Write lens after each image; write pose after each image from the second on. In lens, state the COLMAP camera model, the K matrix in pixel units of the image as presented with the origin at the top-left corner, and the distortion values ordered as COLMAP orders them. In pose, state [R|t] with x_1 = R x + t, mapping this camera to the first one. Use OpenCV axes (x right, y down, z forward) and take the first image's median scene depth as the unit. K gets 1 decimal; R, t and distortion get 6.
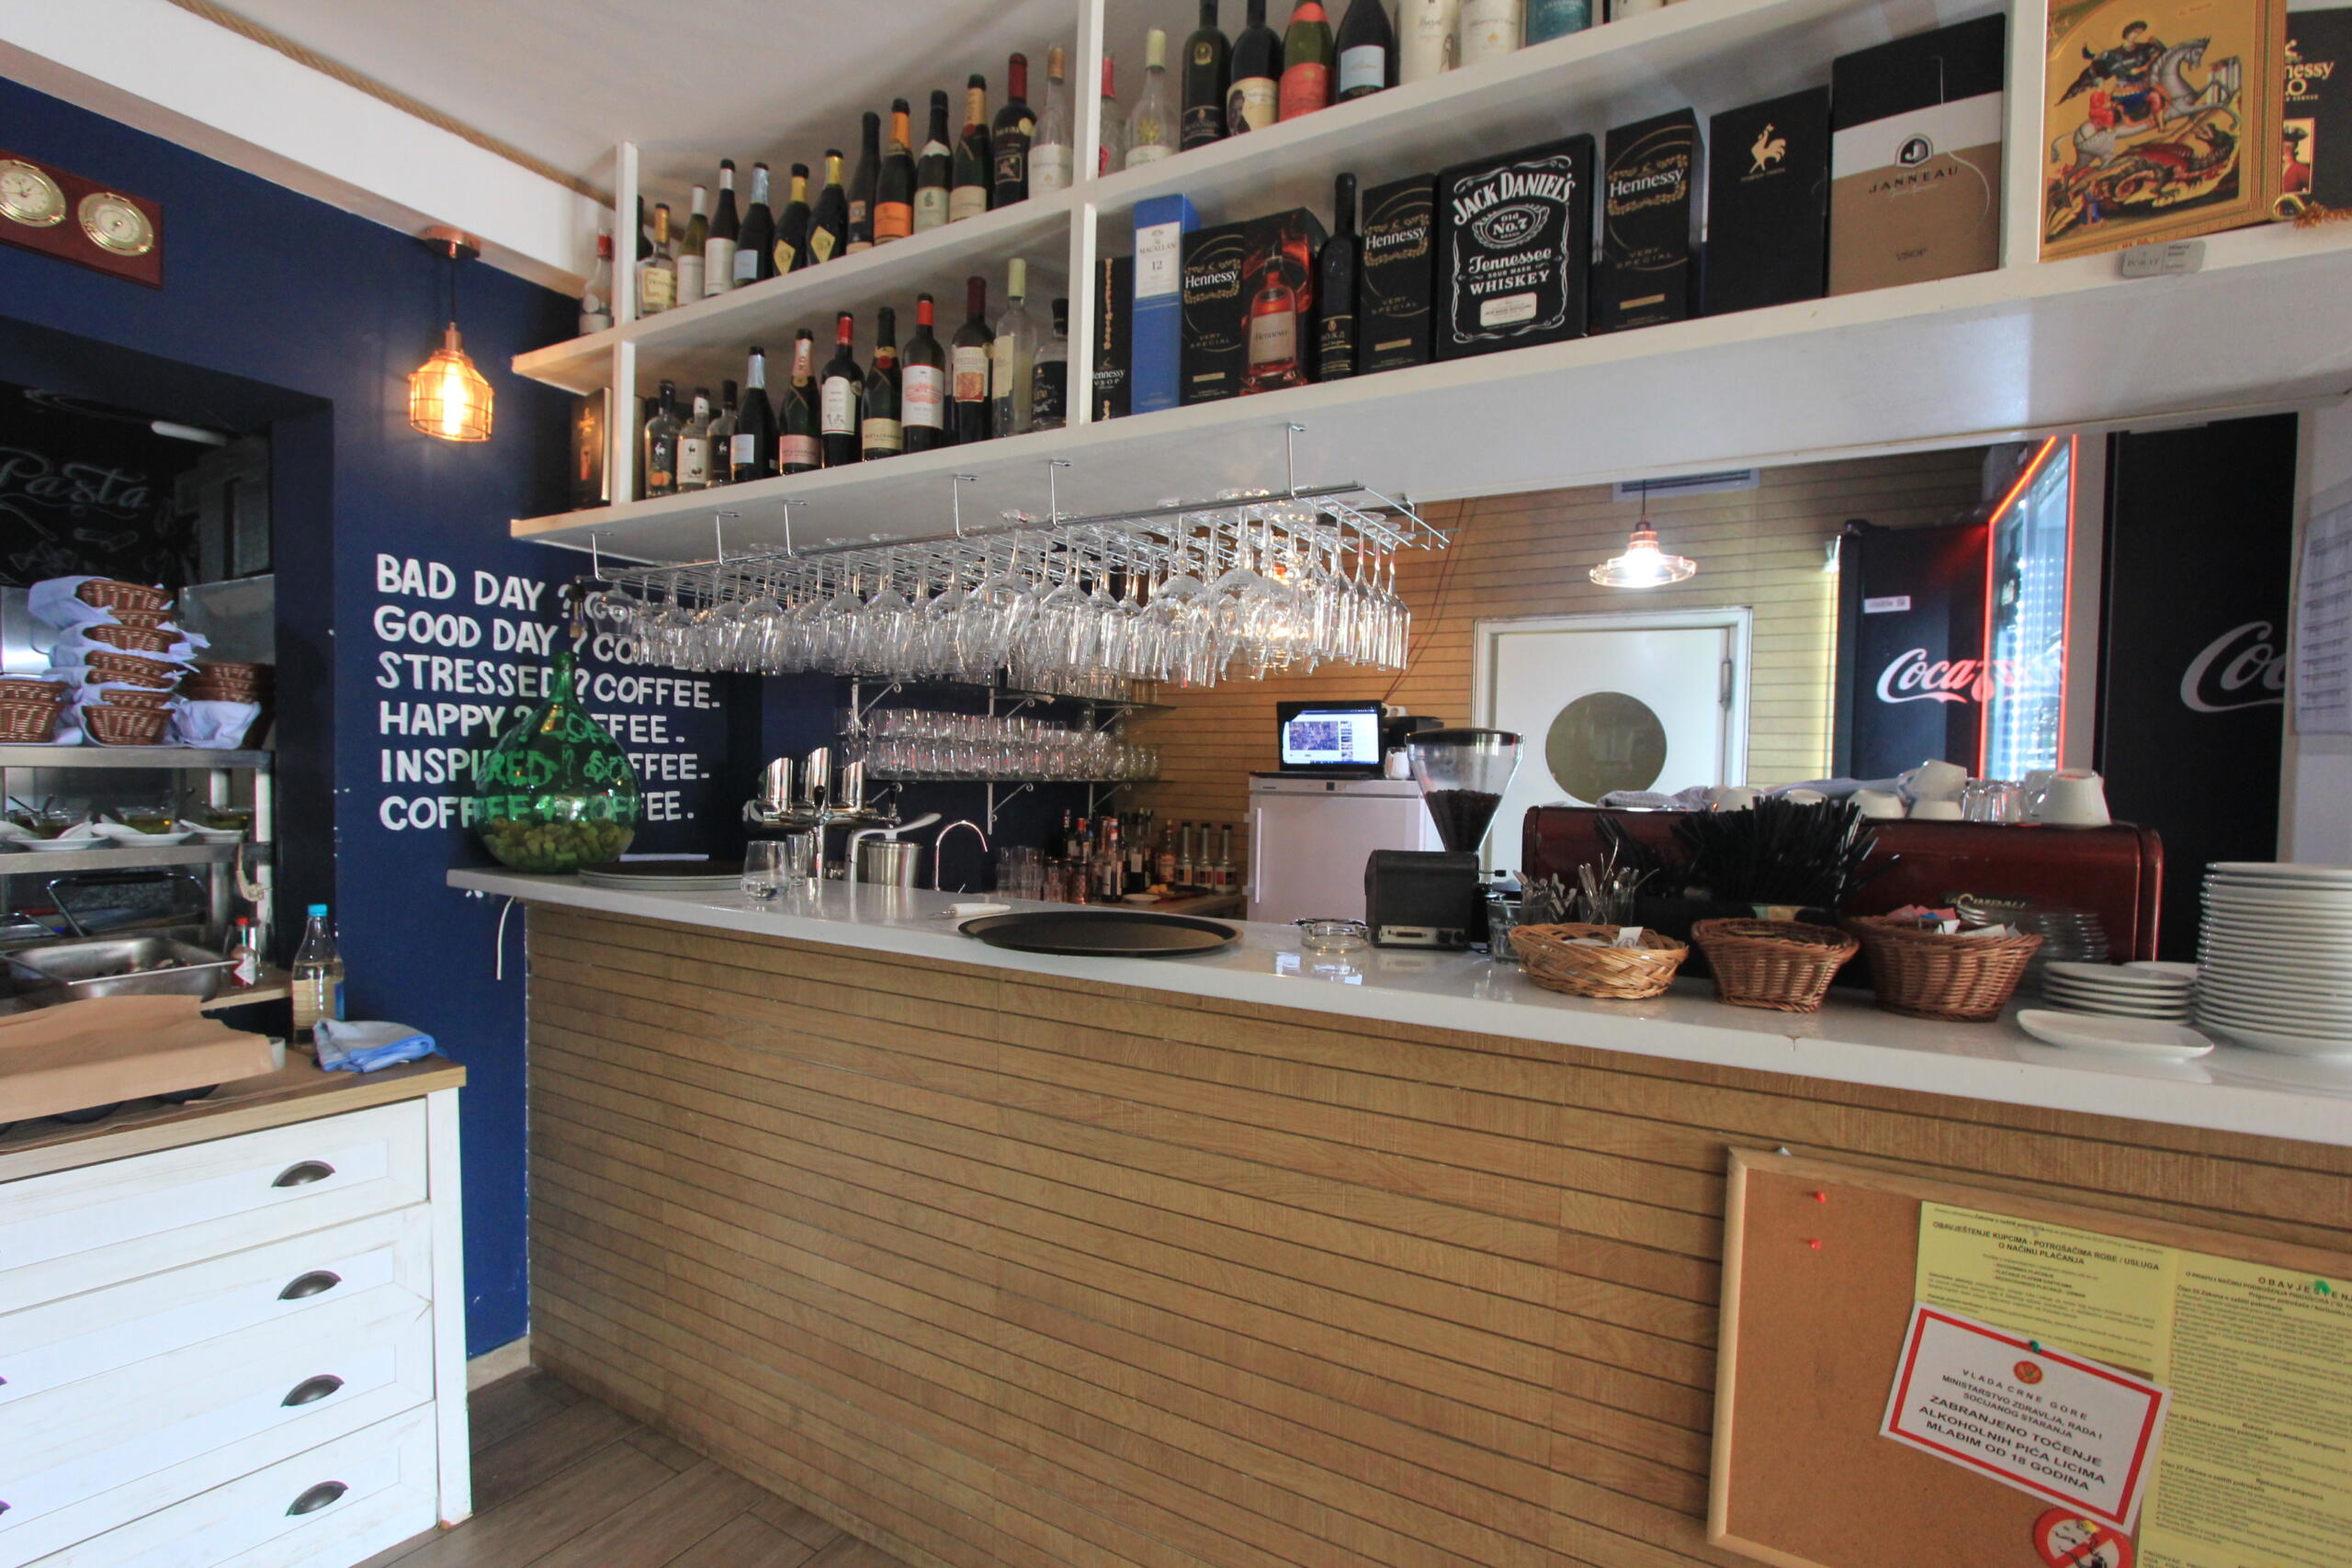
lens RADIAL K [[1086.2, 0, 1178.0], [0, 1086.2, 801.9], [0, 0, 1]] dist [-0.018026, 0.001926]
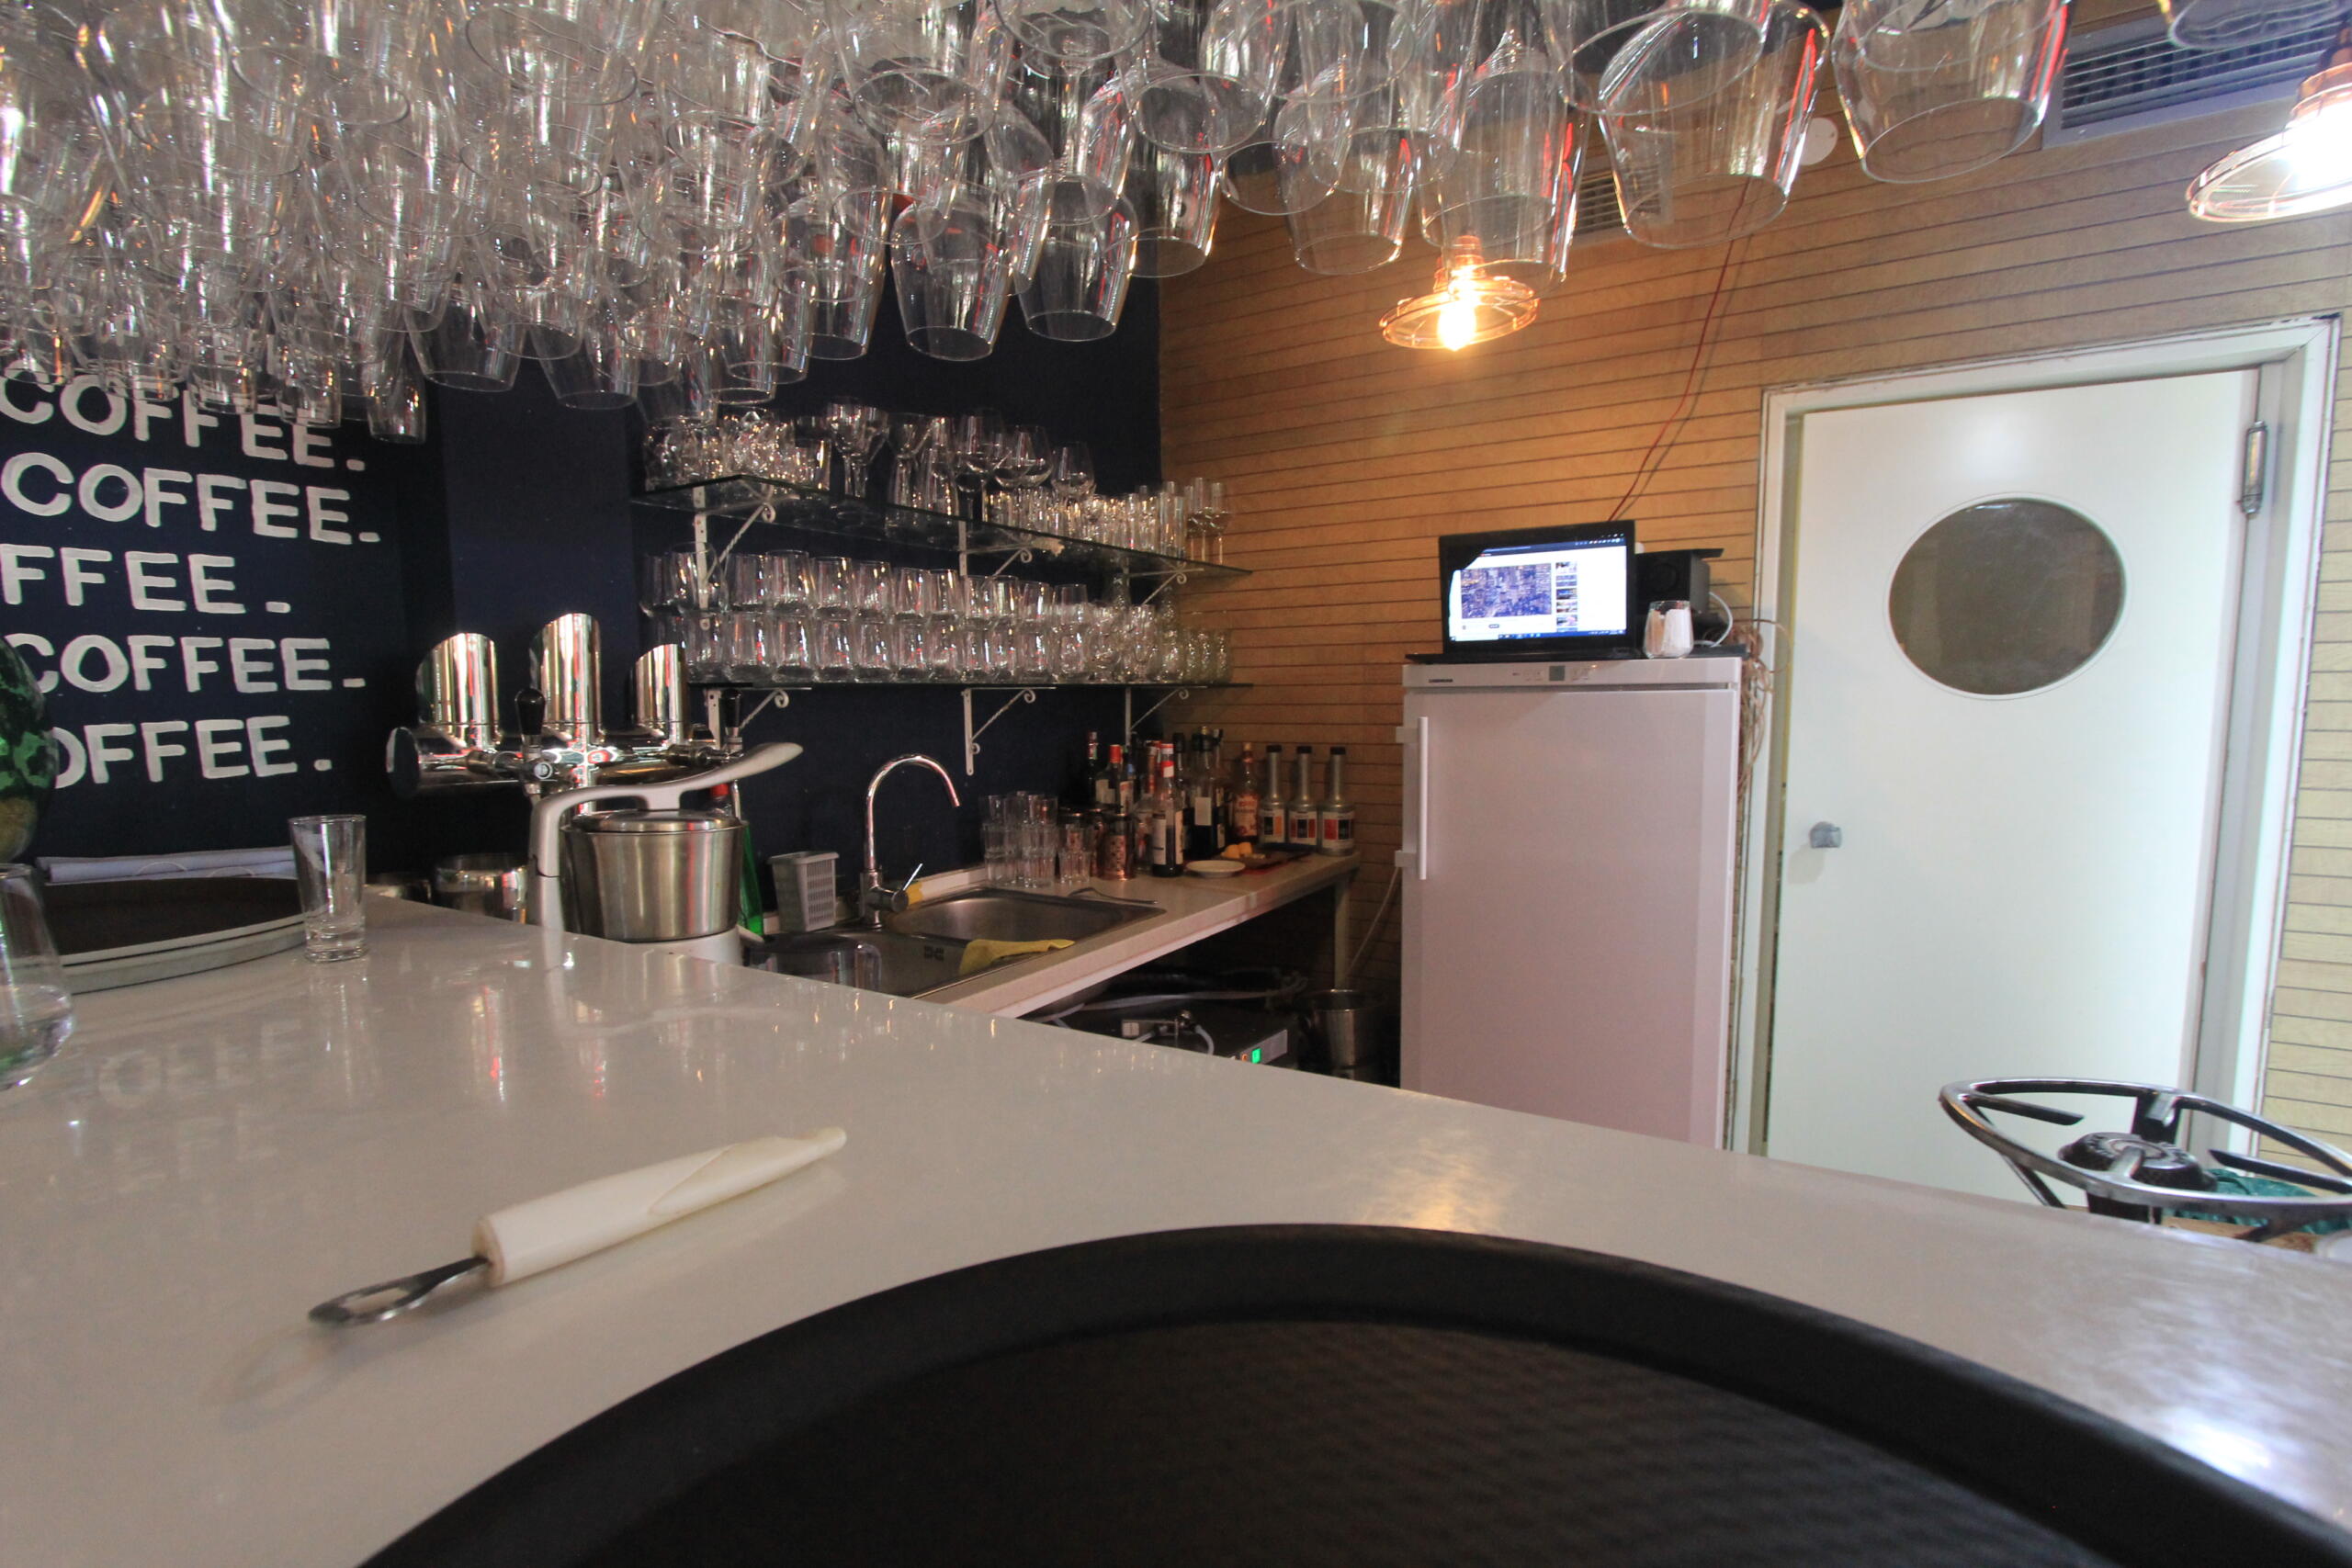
lens RADIAL K [[1086.2, 0, 1164.8], [0, 1086.2, 782.4], [0, 0, 1]] dist [-0.018026, 0.001926]
pose [[0.998704, -0.030432, -0.040805, -0.037852], [0.032525, 0.998136, 0.051638, 0.005839], [0.039158, -0.052898, 0.997832, 0.397785]]
